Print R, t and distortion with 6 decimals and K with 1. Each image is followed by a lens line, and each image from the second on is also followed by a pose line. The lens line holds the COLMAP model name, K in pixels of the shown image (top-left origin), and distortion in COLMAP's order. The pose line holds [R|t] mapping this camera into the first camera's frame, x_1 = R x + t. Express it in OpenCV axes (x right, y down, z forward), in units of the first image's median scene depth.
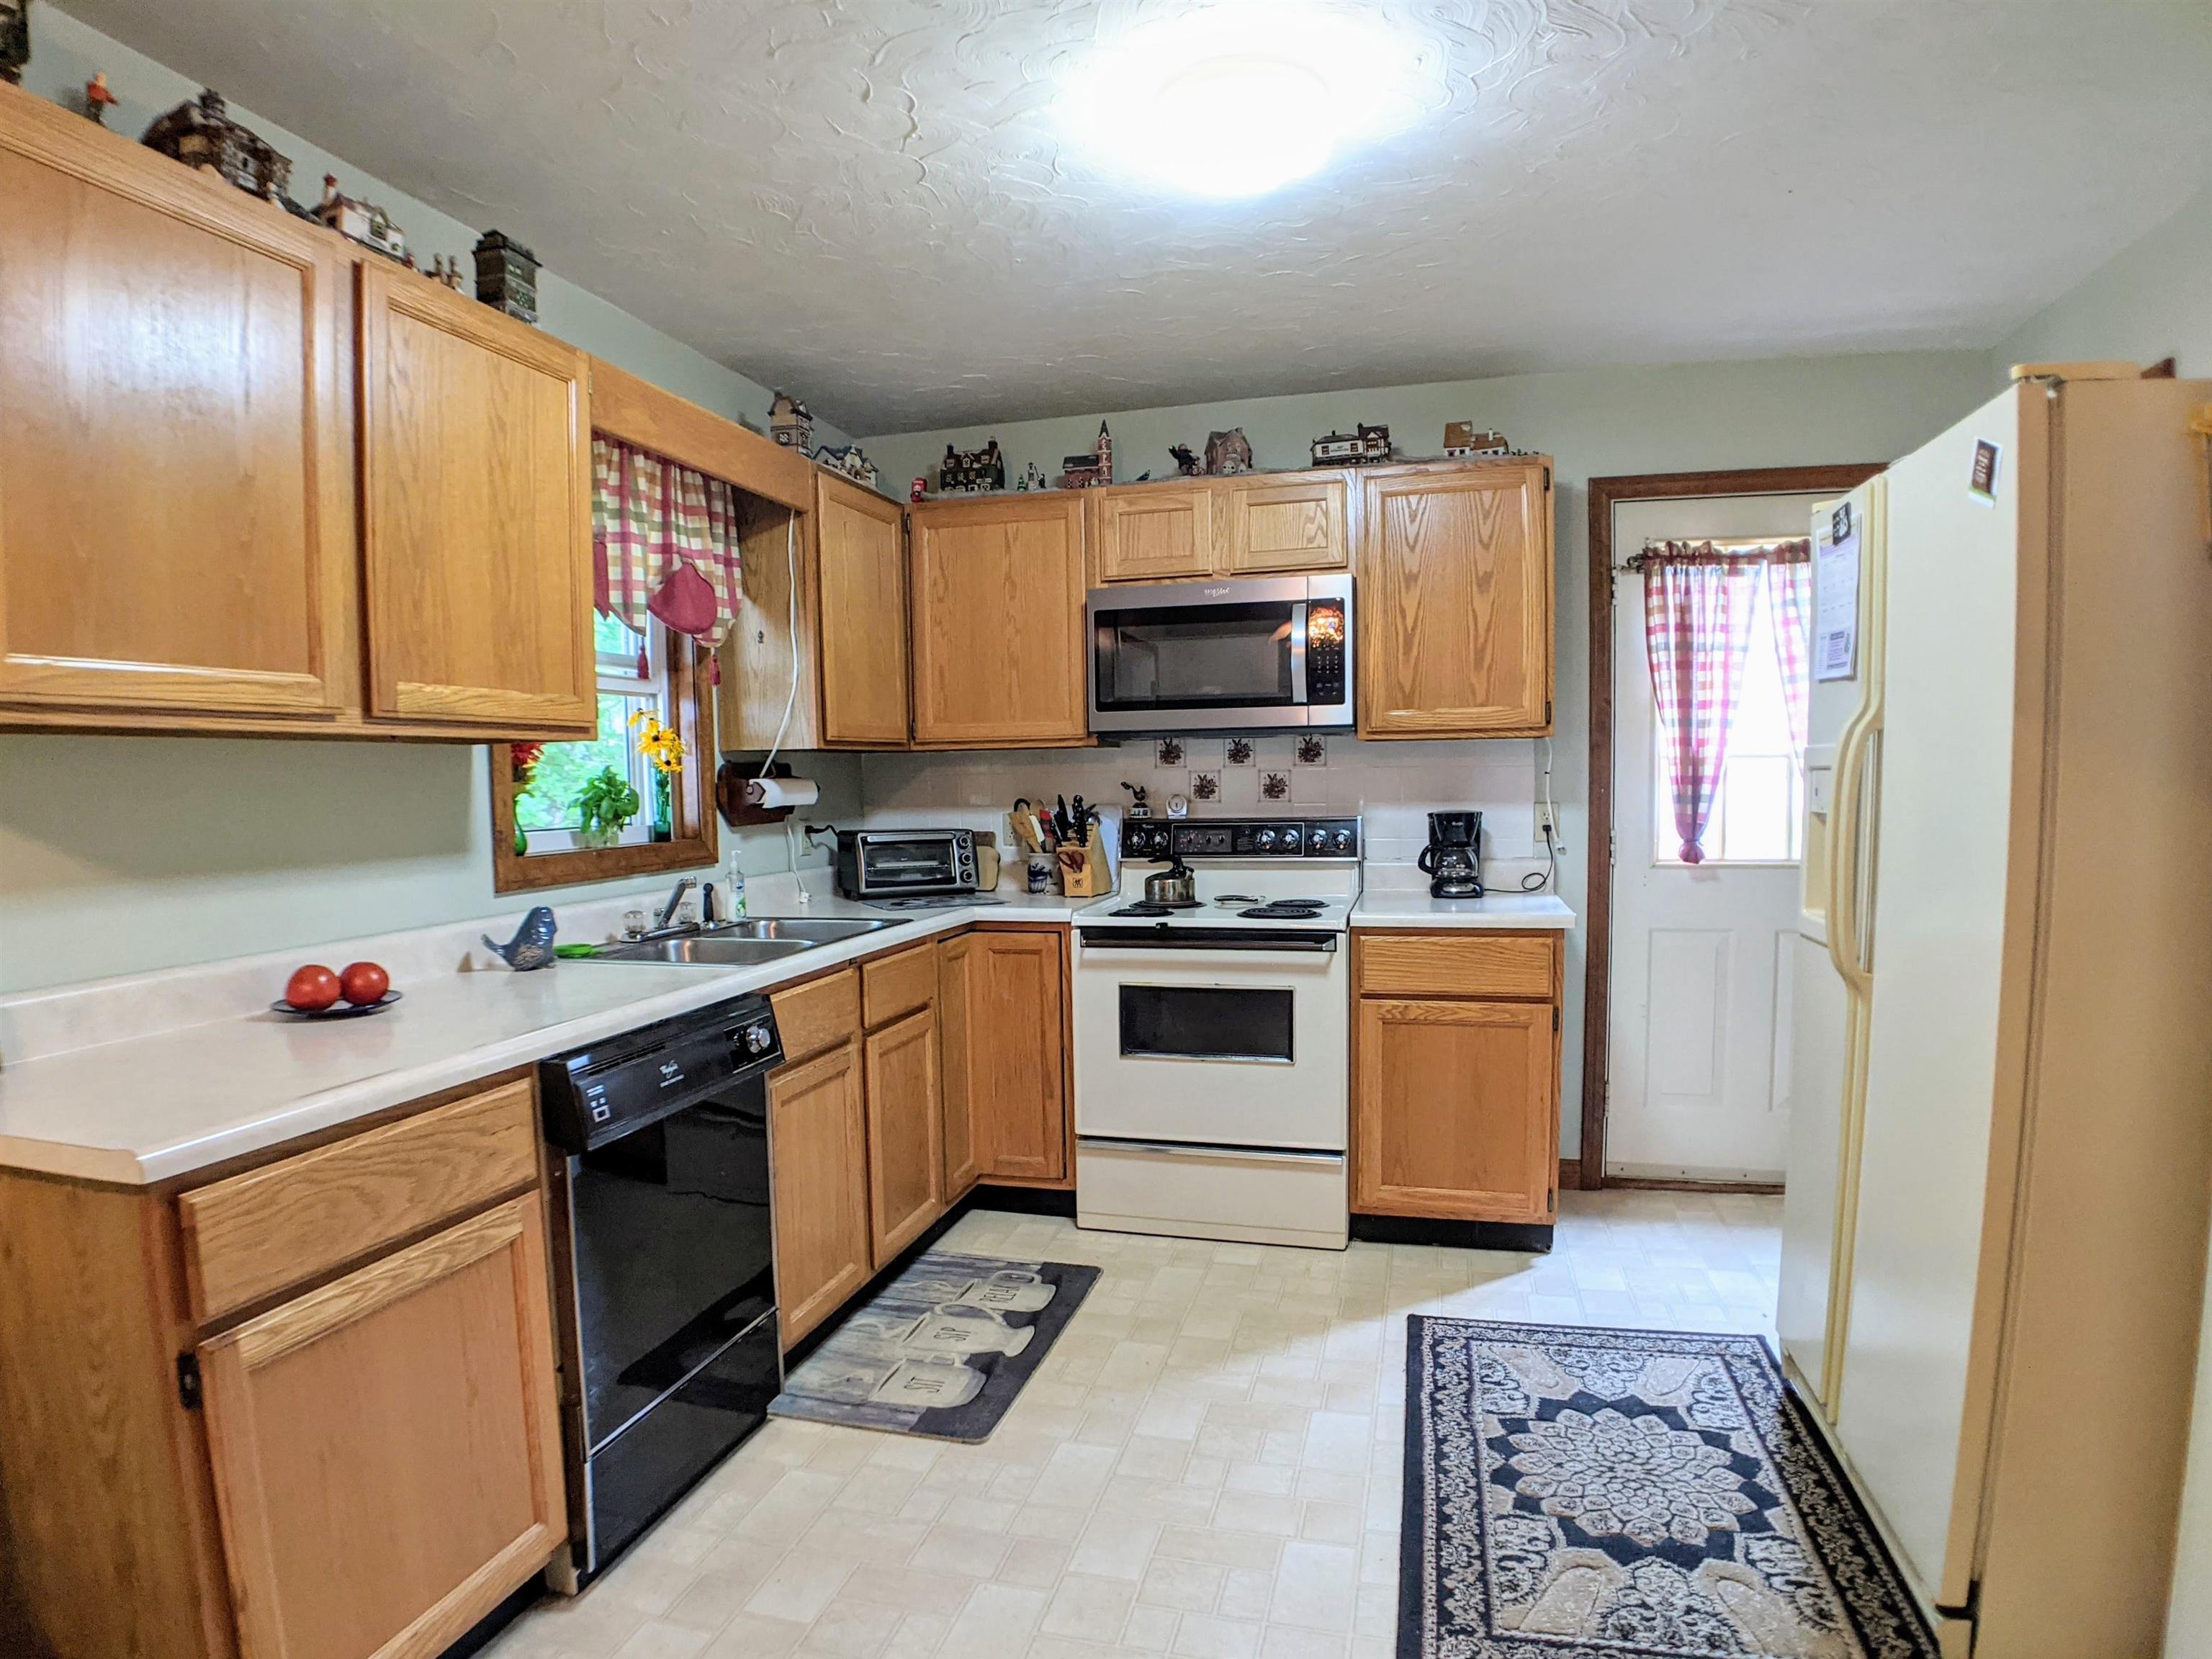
lens RADIAL K [[1222.3, 0, 1094.1], [0, 1222.3, 851.7], [0, 0, 1]] dist [-0.038330, -0.030067]
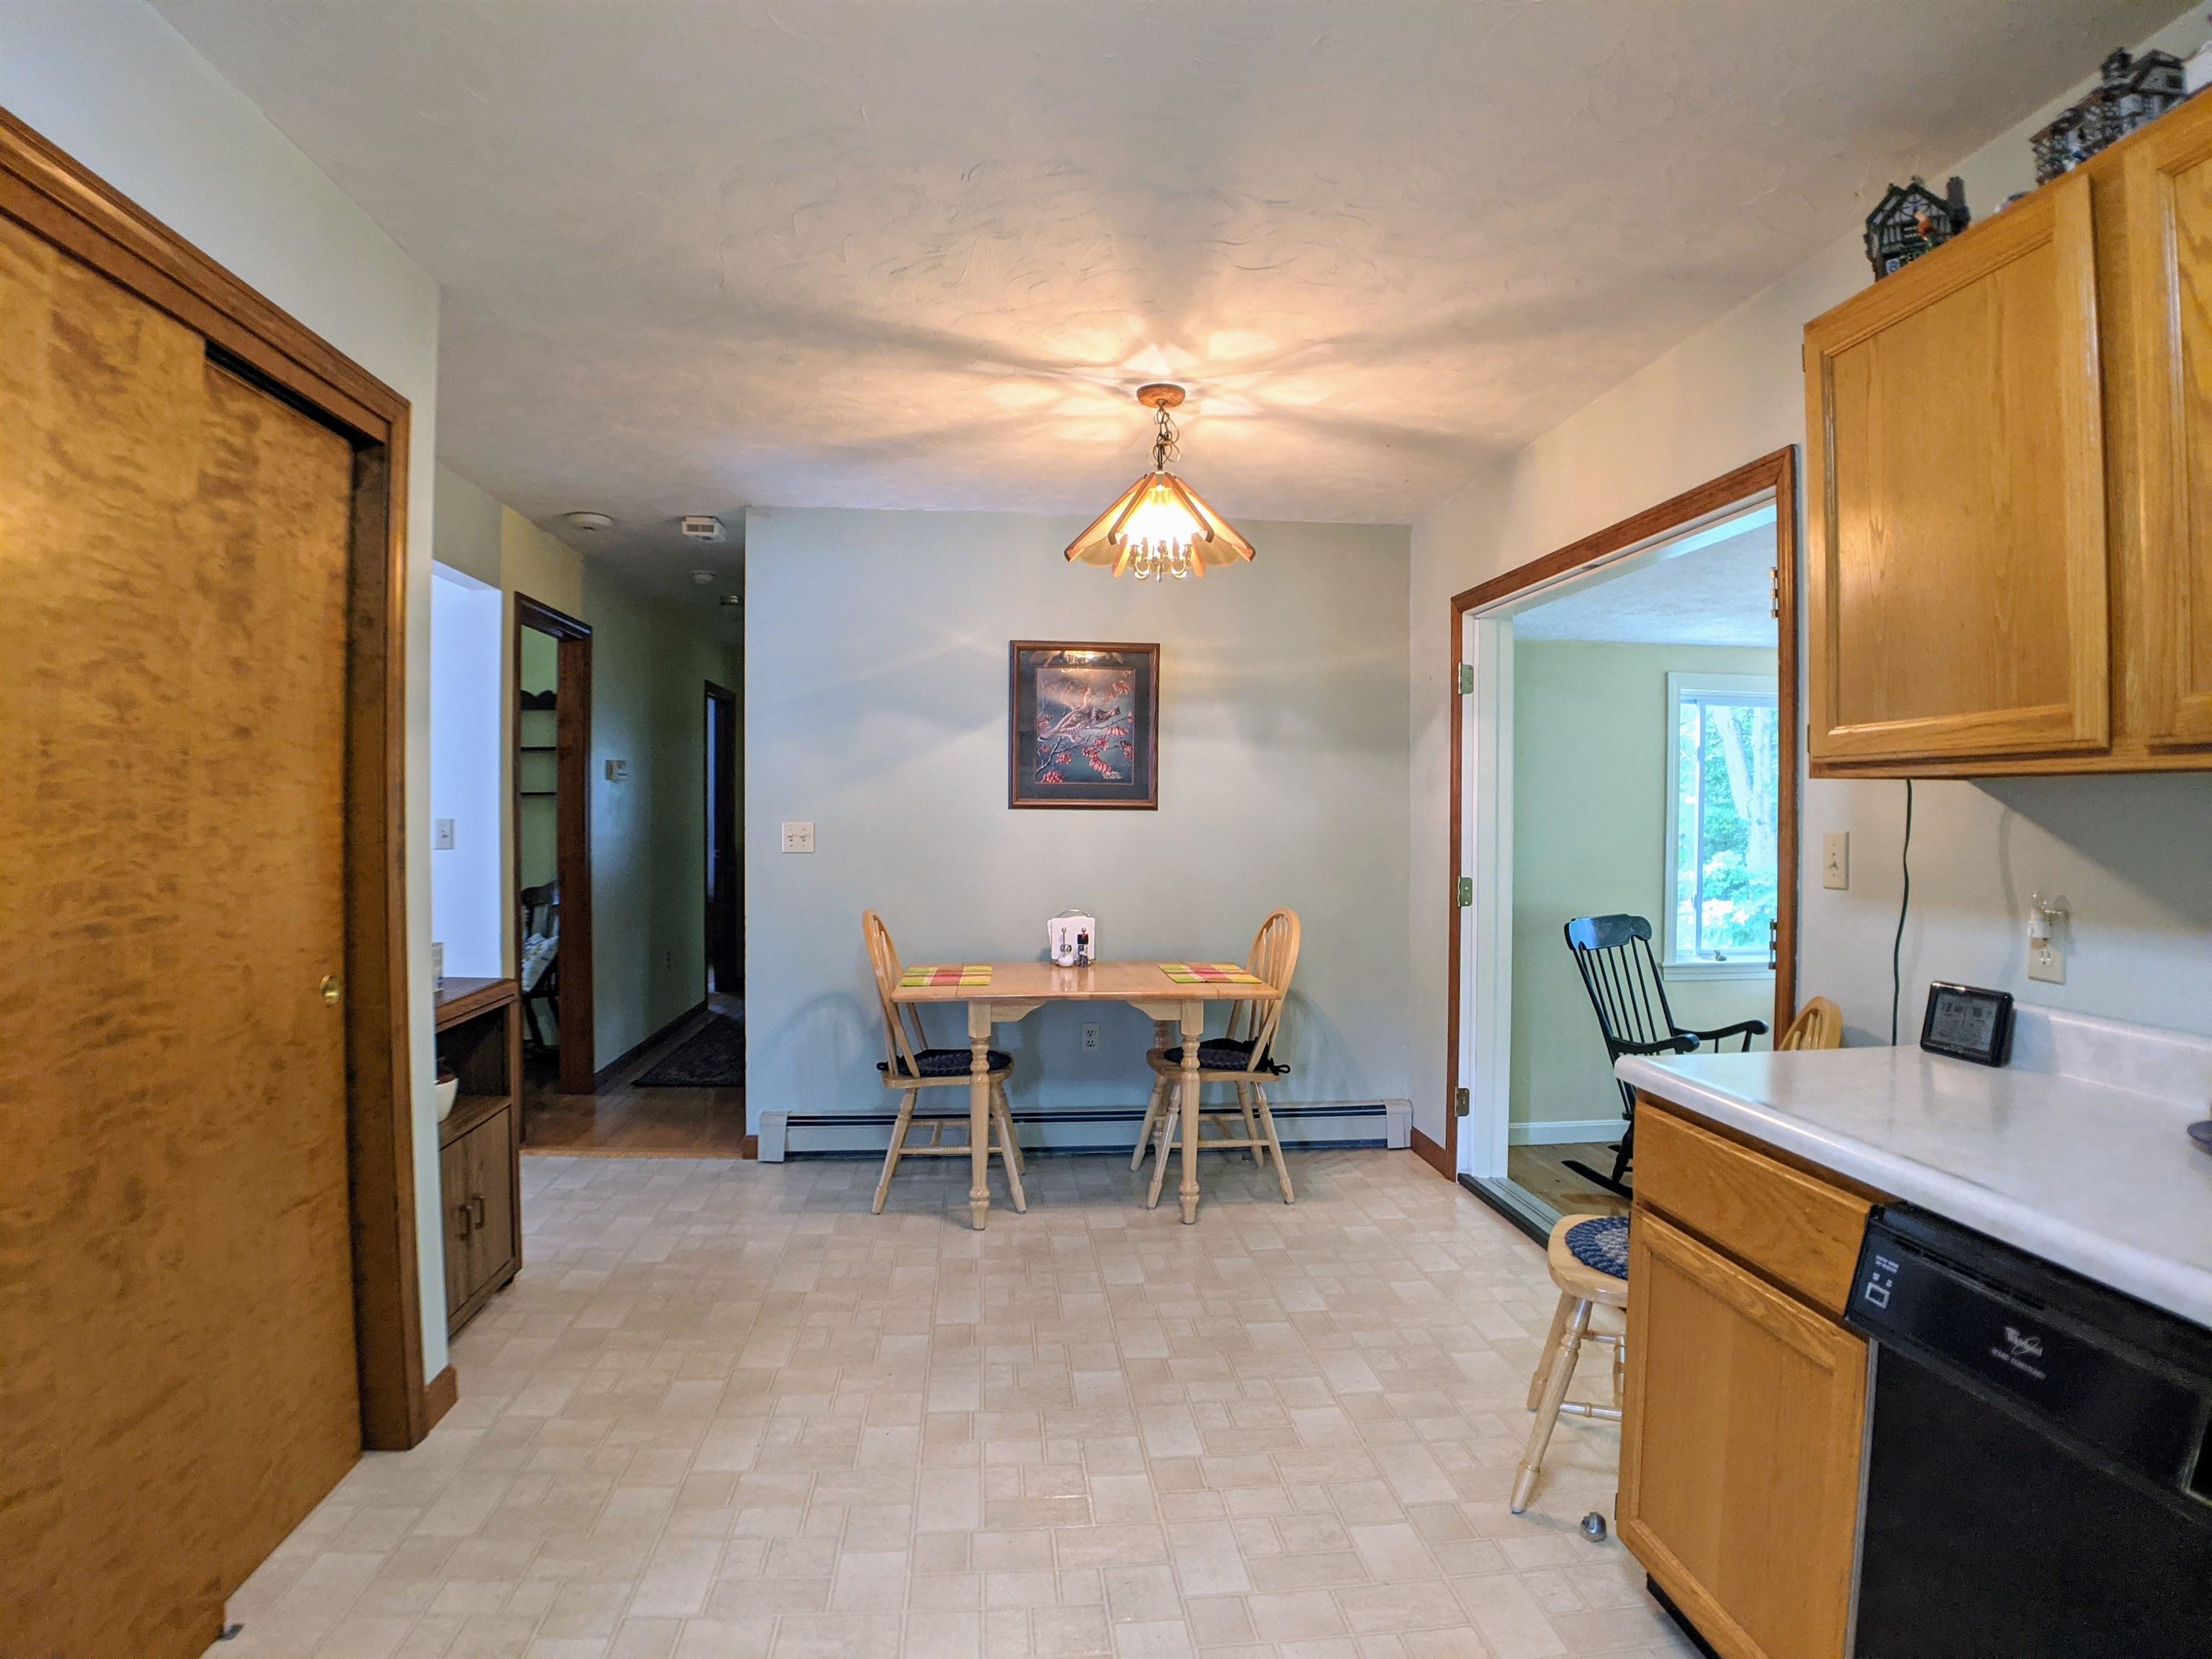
lens RADIAL K [[1222.3, 0, 1094.1], [0, 1222.3, 851.7], [0, 0, 1]] dist [-0.038330, -0.030067]
pose [[-0.939813, 0.029153, -0.340444, 0.165841], [-0.001750, 0.995930, 0.090114, -0.069026], [0.341685, 0.085286, -0.935937, 0.916481]]
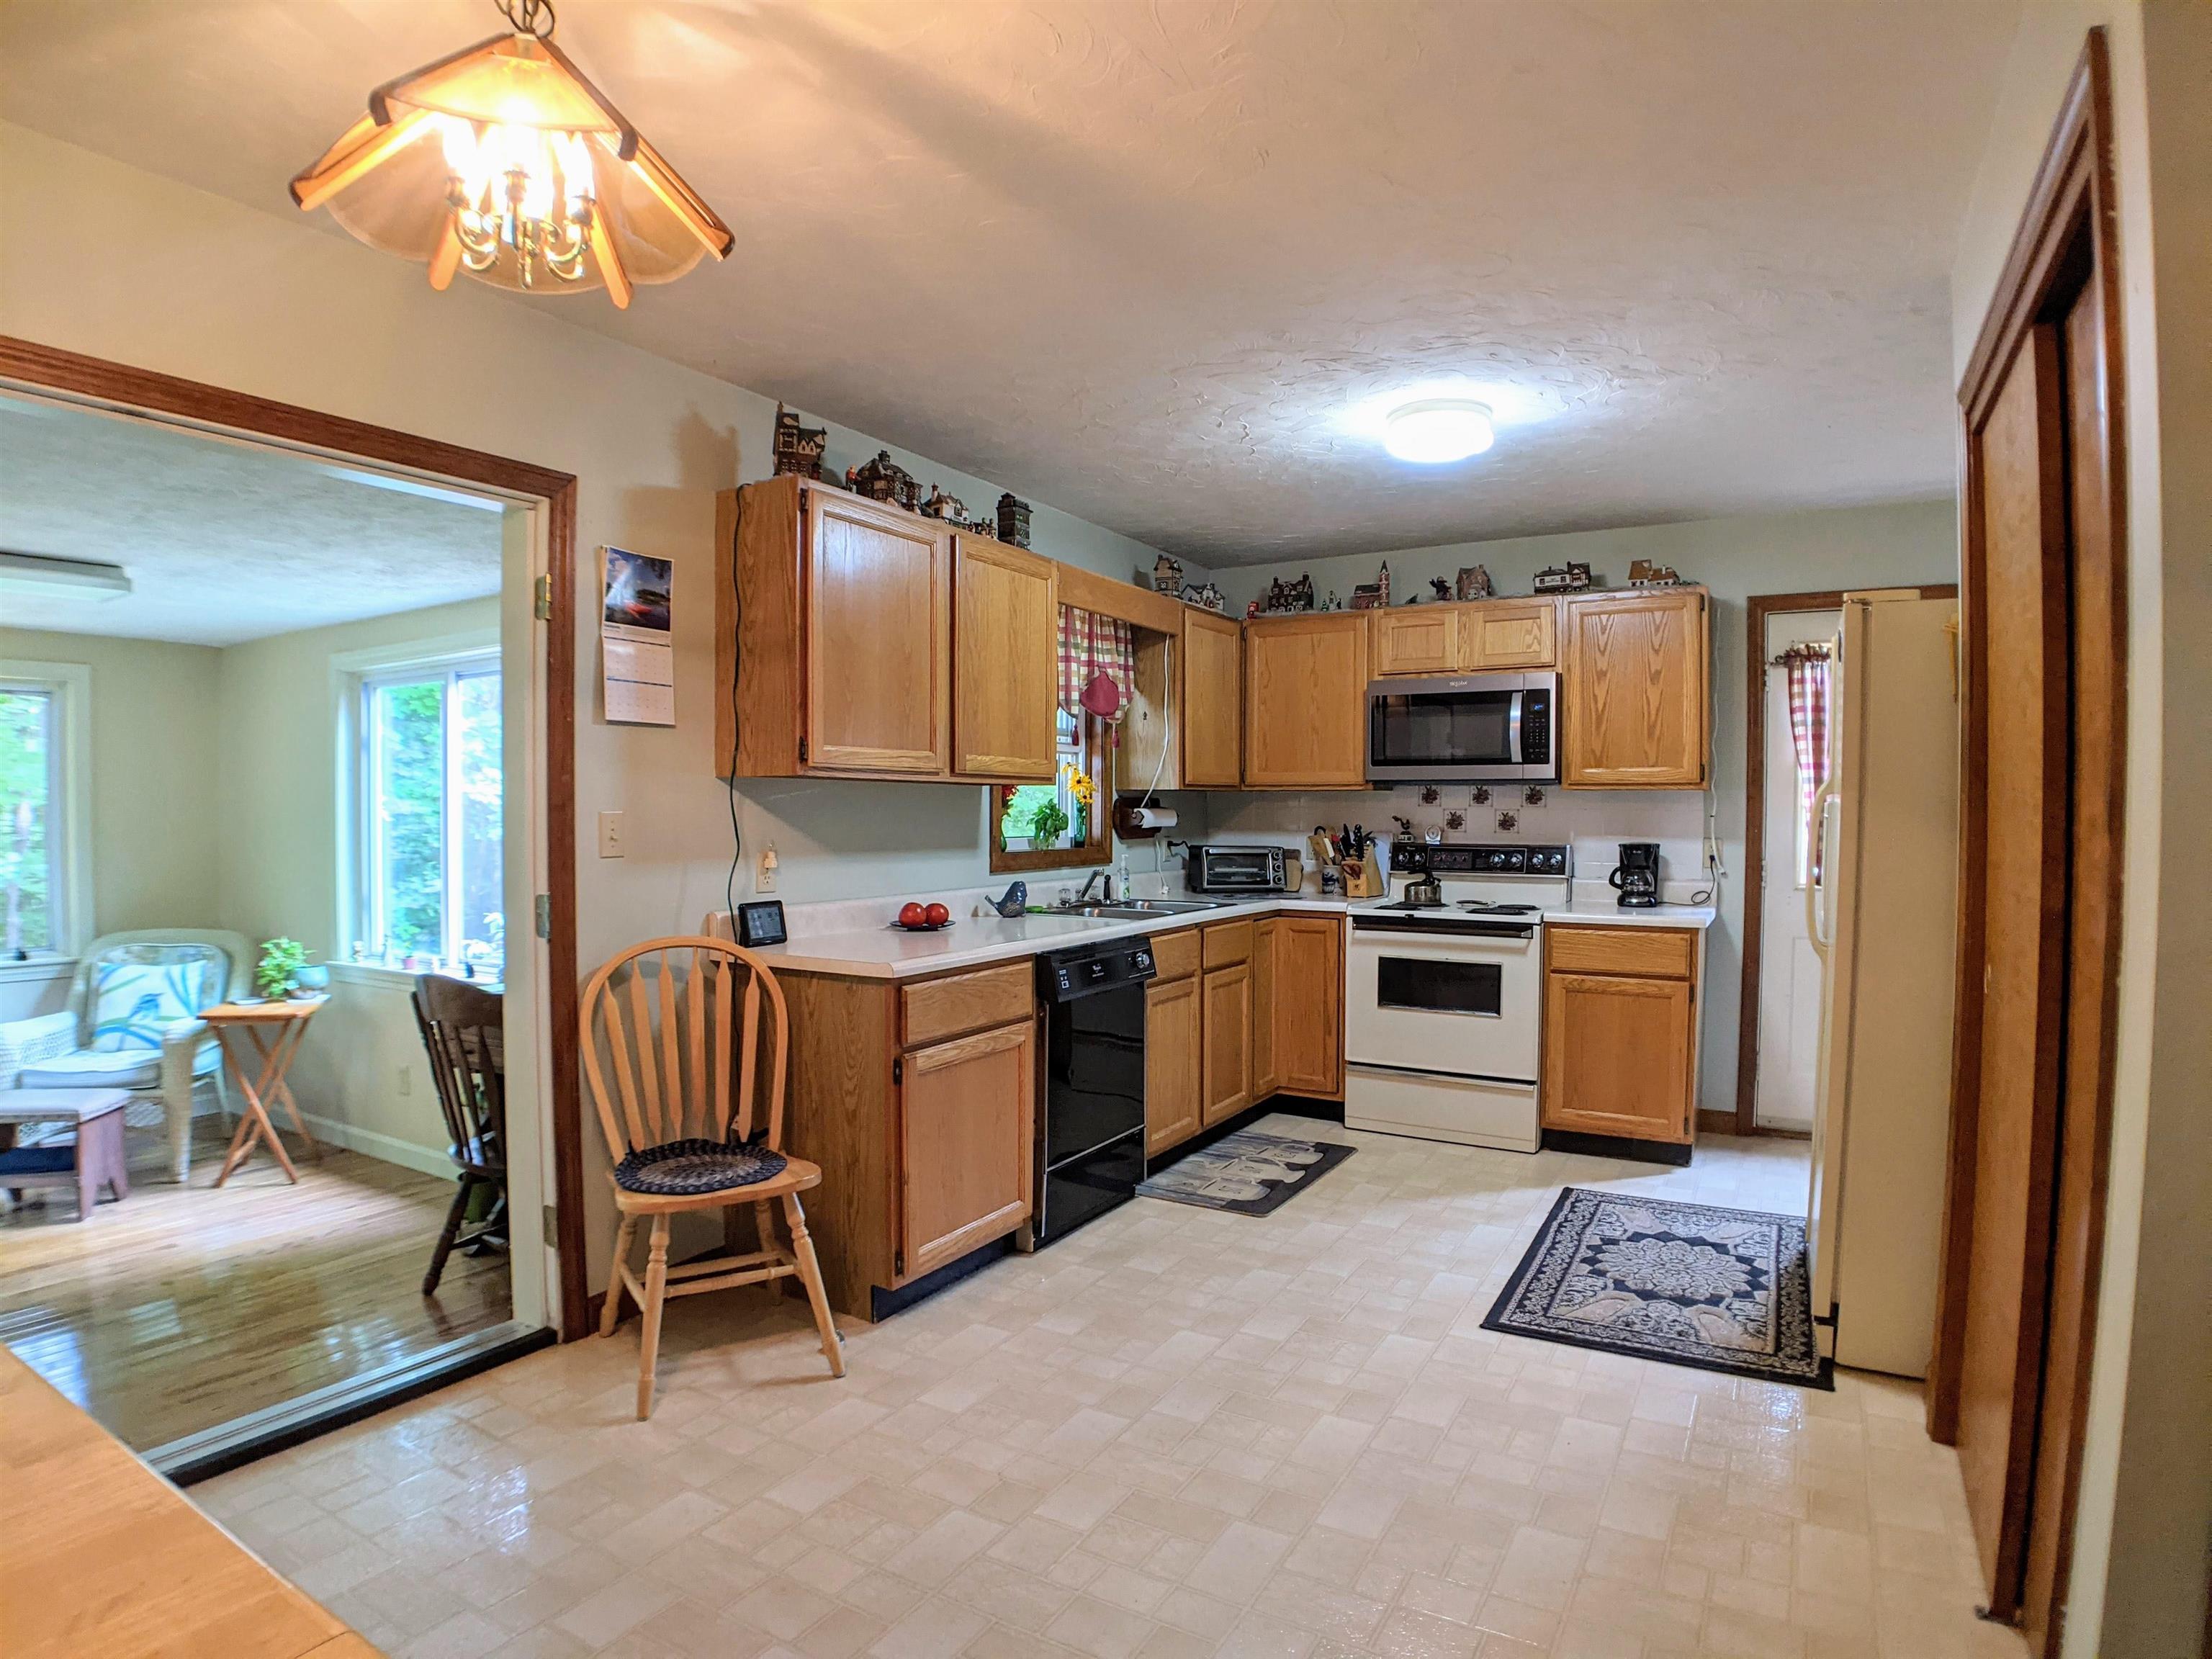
lens RADIAL K [[1222.3, 0, 1094.1], [0, 1222.3, 851.7], [0, 0, 1]] dist [-0.038330, -0.030067]
pose [[0.960643, 0.029787, -0.276183, 0.096708], [-0.036395, 0.999160, -0.018834, 0.026081], [0.275390, 0.028144, 0.960920, -0.504025]]
